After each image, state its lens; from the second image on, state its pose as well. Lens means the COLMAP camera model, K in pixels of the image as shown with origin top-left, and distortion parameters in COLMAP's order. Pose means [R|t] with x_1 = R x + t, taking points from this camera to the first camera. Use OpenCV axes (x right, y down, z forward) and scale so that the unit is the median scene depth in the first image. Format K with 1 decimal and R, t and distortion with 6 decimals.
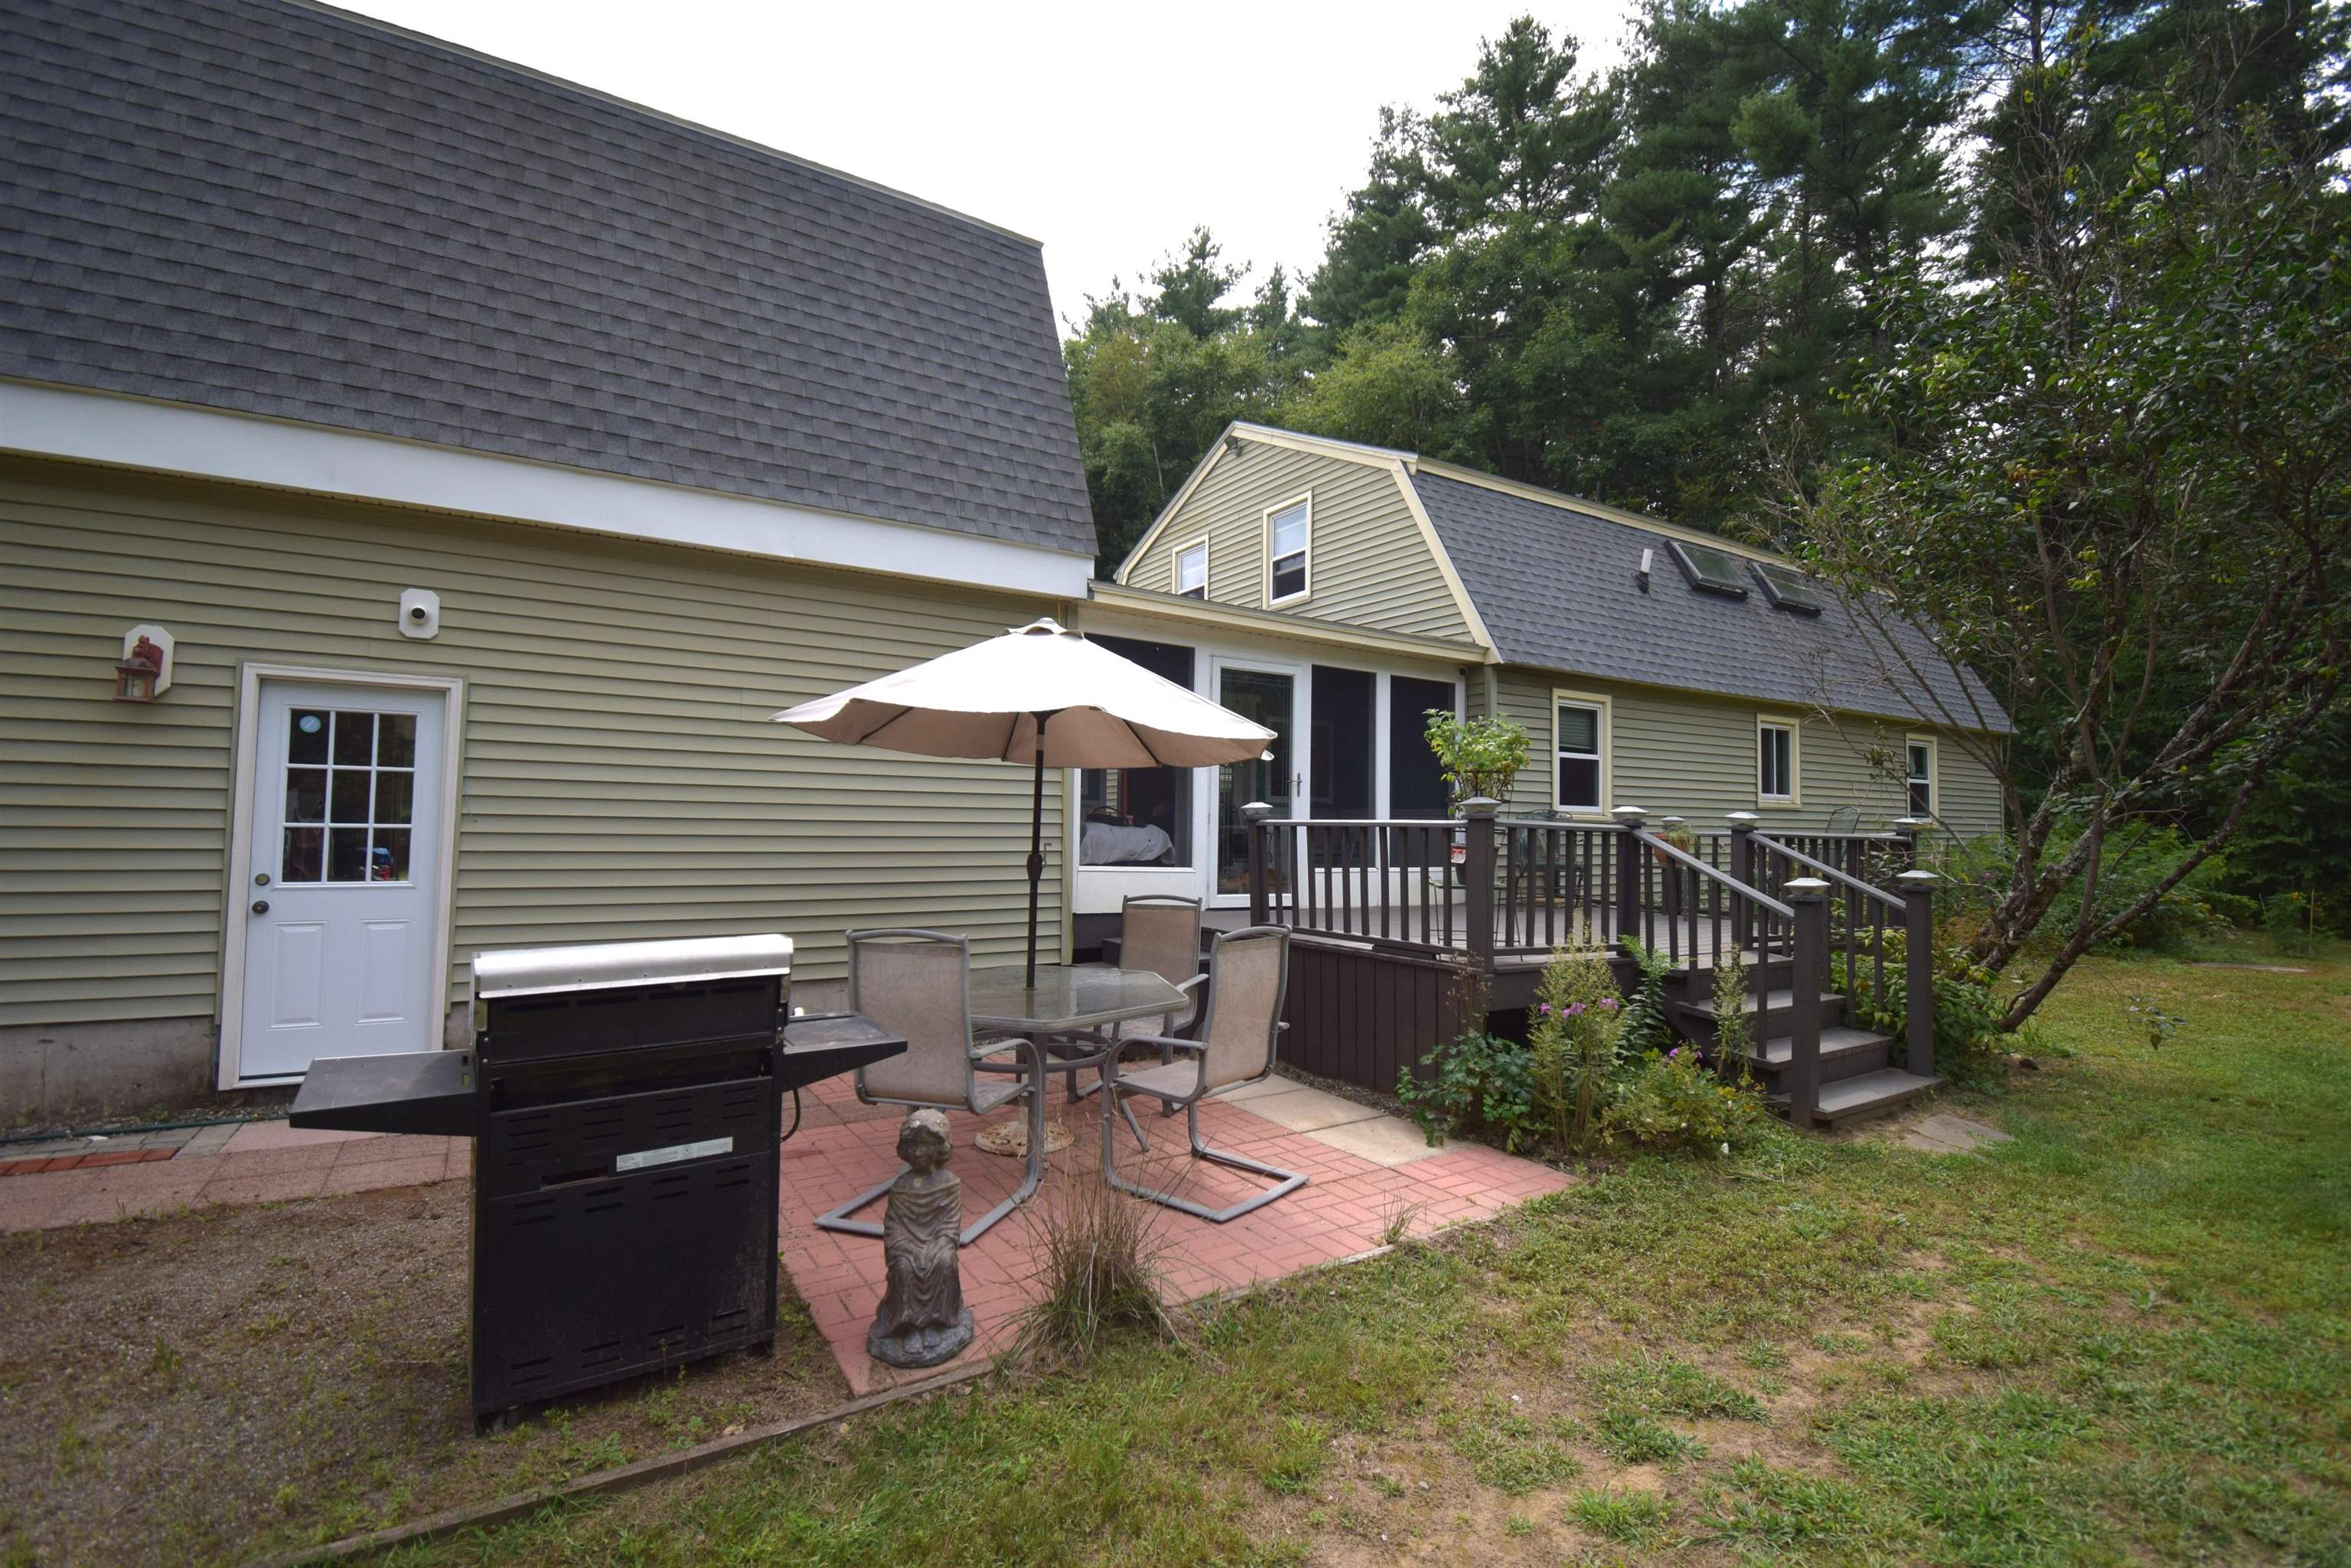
lens RADIAL K [[1026.5, 0, 1165.0], [0, 1026.5, 785.8], [0, 0, 1]] dist [-0.019440, -0.005404]
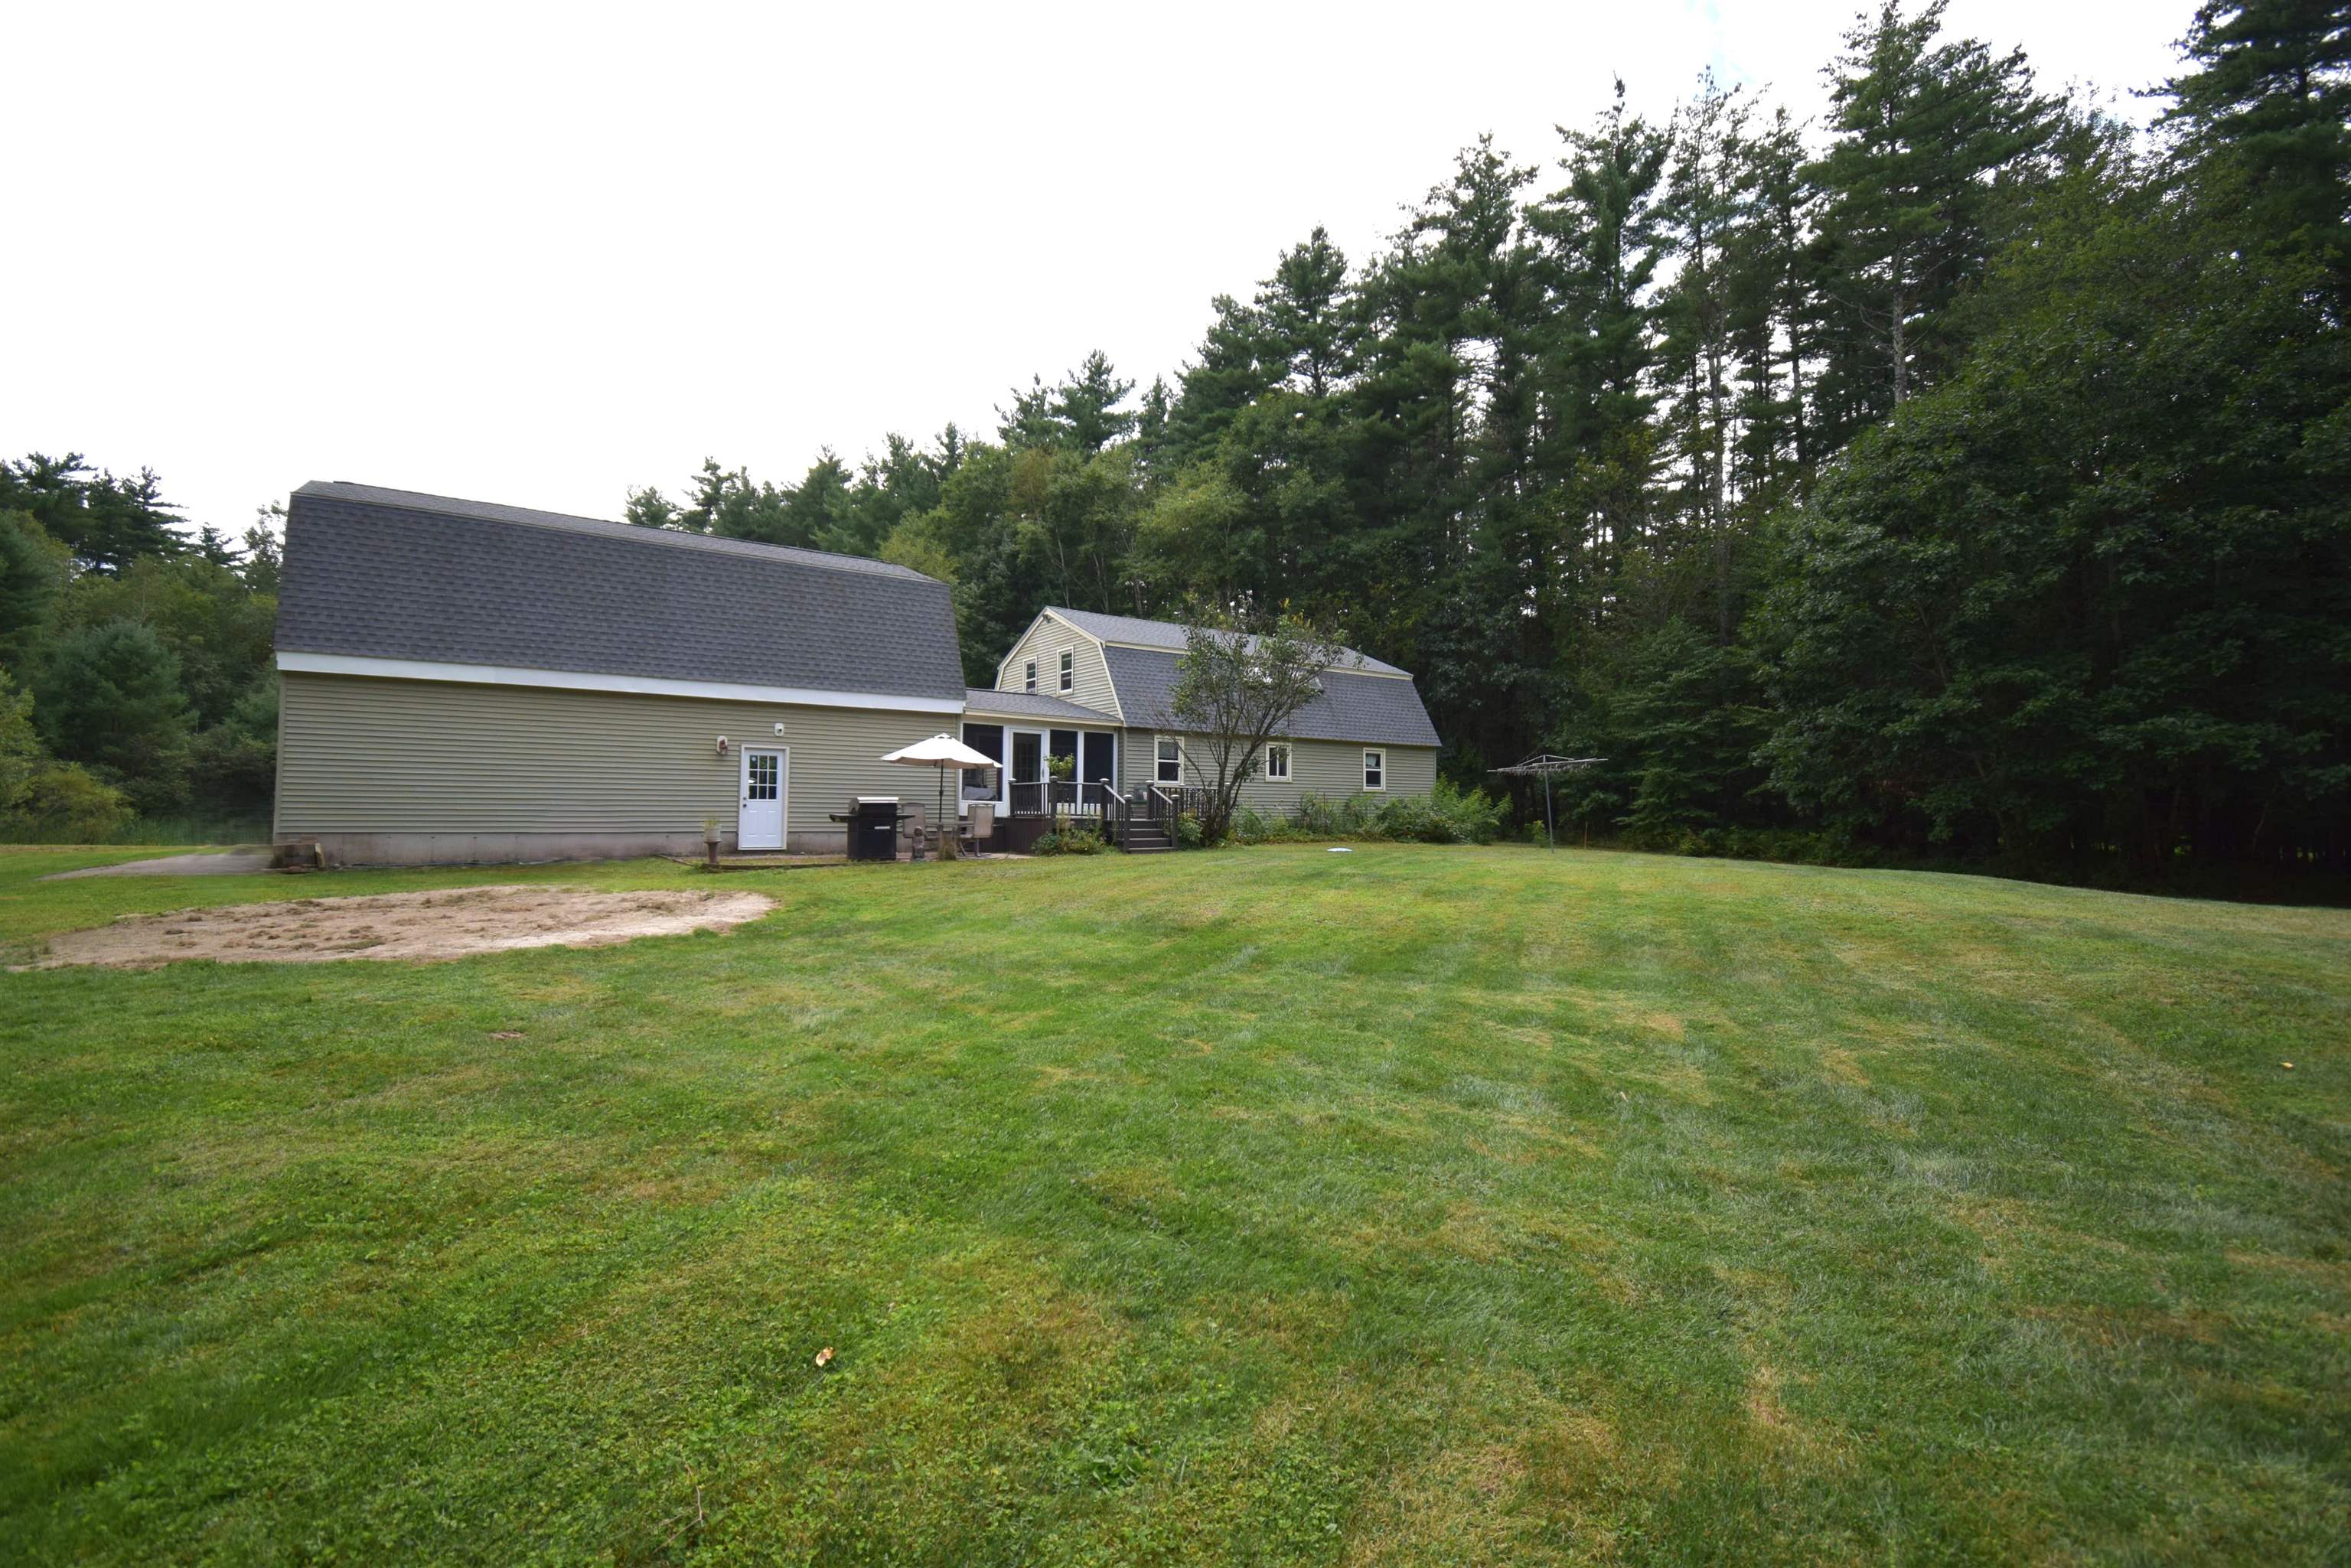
lens RADIAL K [[1026.5, 0, 1176.3], [0, 1026.5, 780.2], [0, 0, 1]] dist [-0.019440, -0.005404]
pose [[0.998492, -0.008155, 0.054283, 0.083622], [0.008032, 0.999965, 0.002493, 0.003523], [-0.054302, -0.002053, 0.998522, -0.447817]]
